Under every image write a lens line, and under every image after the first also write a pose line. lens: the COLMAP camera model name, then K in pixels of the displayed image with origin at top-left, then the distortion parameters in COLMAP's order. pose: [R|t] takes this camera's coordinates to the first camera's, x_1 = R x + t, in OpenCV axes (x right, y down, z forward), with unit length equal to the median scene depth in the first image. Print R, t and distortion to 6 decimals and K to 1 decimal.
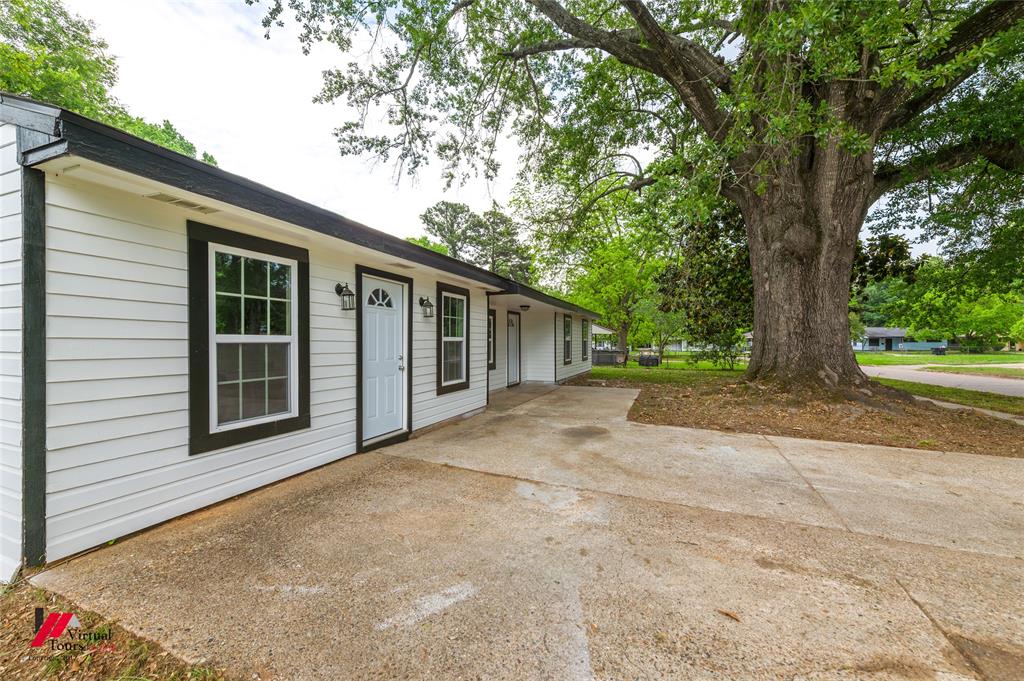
lens RADIAL K [[400.4, 0, 511.3], [0, 400.4, 343.1], [0, 0, 1]] dist [0.007020, -0.000222]
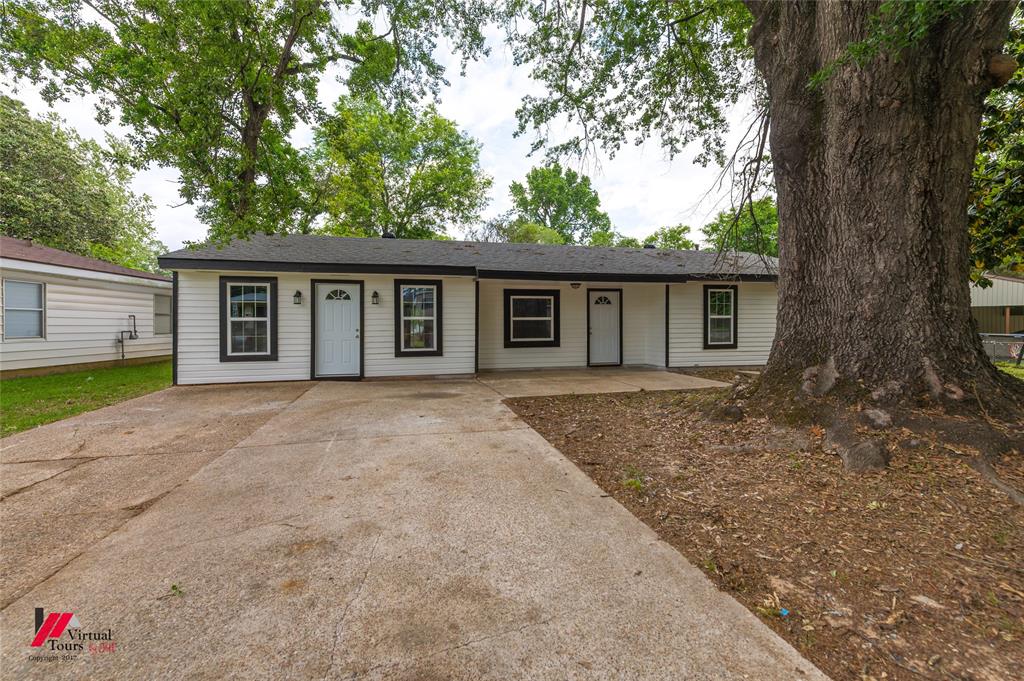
lens RADIAL K [[411.5, 0, 510.4], [0, 411.5, 326.4], [0, 0, 1]] dist [0.008575, -0.000045]
pose [[0.586081, -0.001194, -0.810251, 1.438325], [0.002623, 0.999996, 0.000423, 0.021974], [0.810248, -0.002374, 0.586082, 0.523703]]
